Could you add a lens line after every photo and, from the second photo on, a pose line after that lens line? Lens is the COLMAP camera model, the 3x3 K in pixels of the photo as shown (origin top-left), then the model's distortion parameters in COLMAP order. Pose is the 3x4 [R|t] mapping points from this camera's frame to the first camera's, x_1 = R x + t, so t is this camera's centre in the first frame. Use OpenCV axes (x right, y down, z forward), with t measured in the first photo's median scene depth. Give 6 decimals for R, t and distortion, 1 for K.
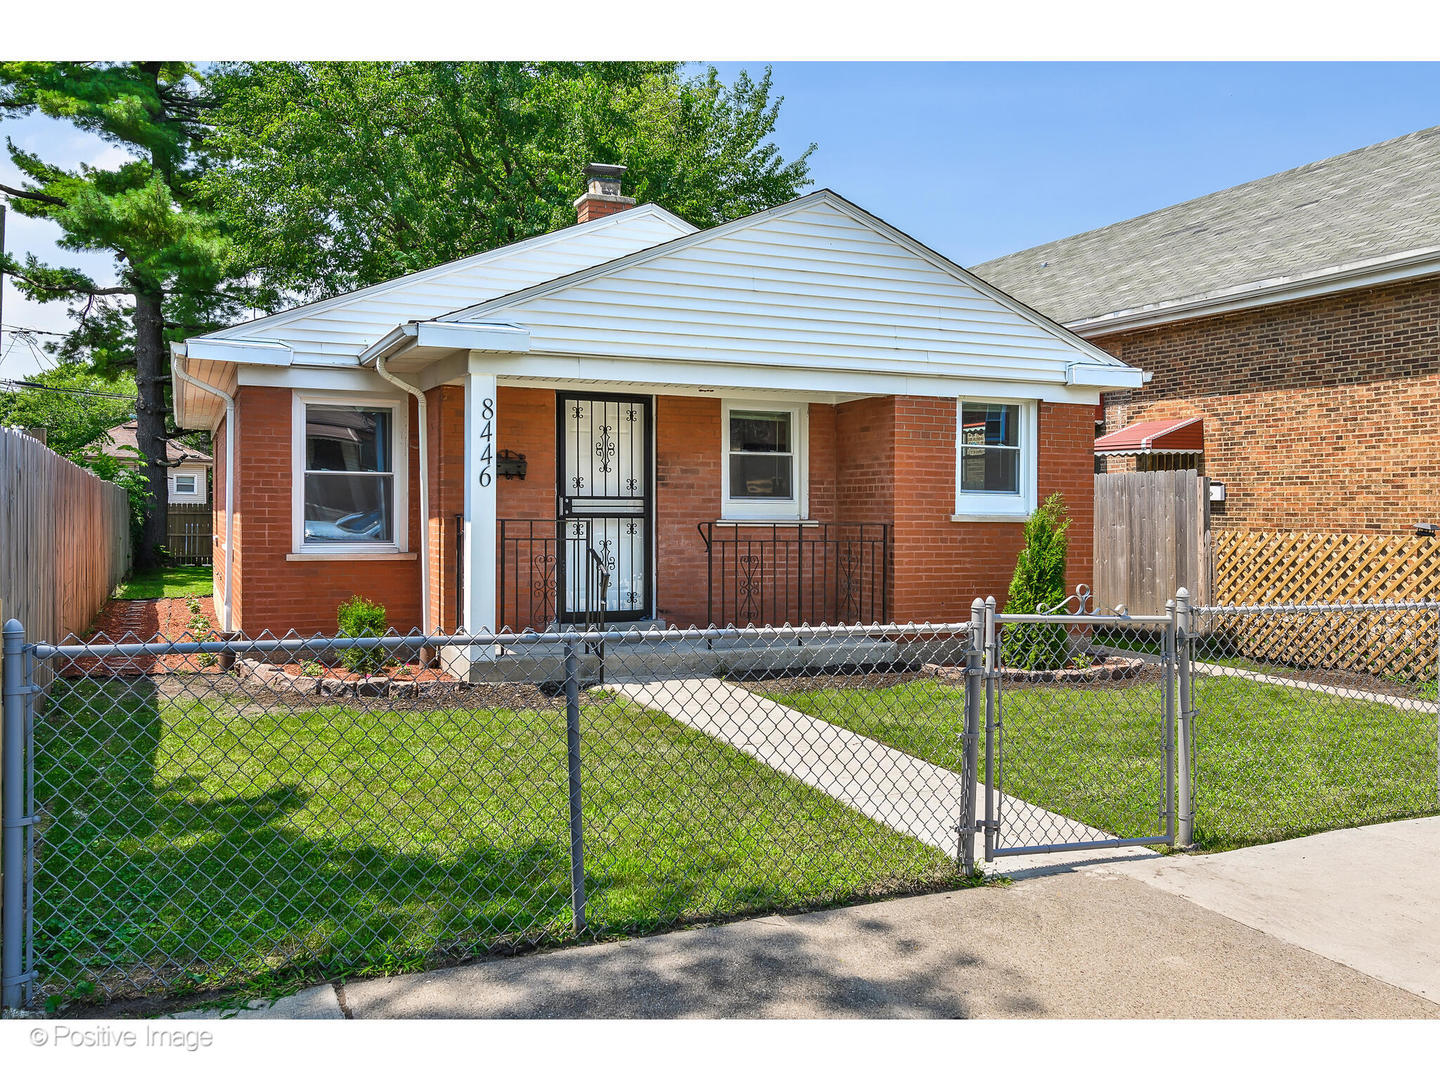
lens RADIAL K [[1254.4, 0, 720.0], [0, 1254.4, 540.0], [0, 0, 1]] dist [0.007742, 0.005716]
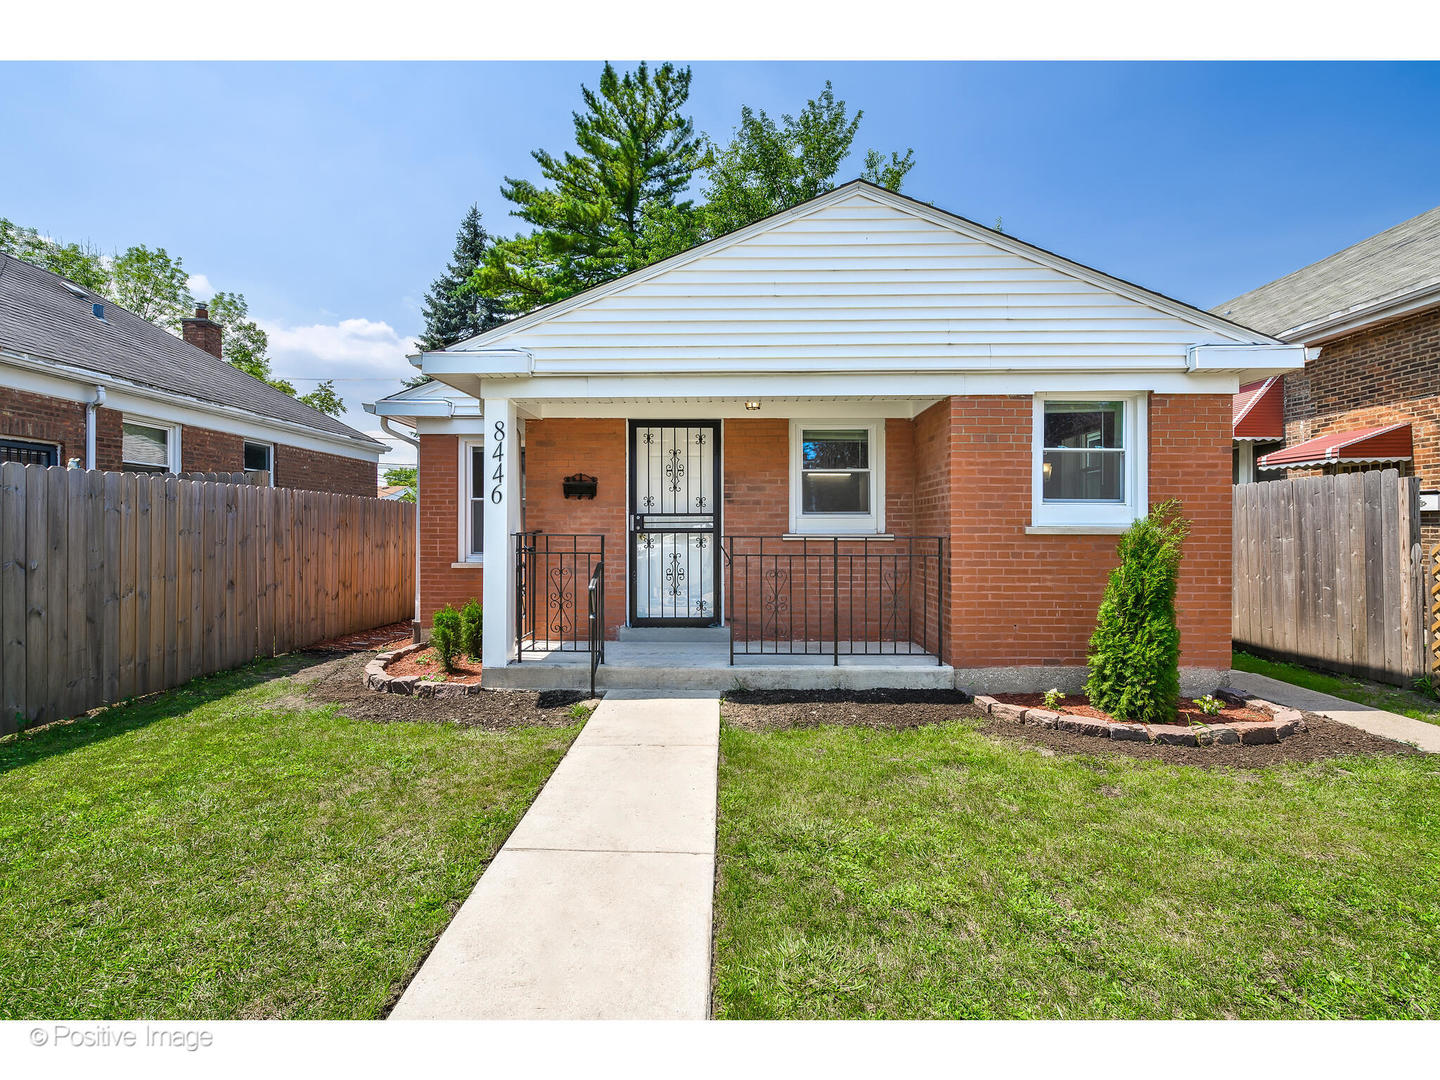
lens RADIAL K [[663.8, 0, 720.0], [0, 663.8, 540.0], [0, 0, 1]] dist [-0.000833, -0.000967]
pose [[0.901941, -0.003160, -0.431848, 0.191787], [-0.002189, 0.999927, -0.011889, -0.004473], [0.431854, 0.011669, 0.901868, 0.481836]]
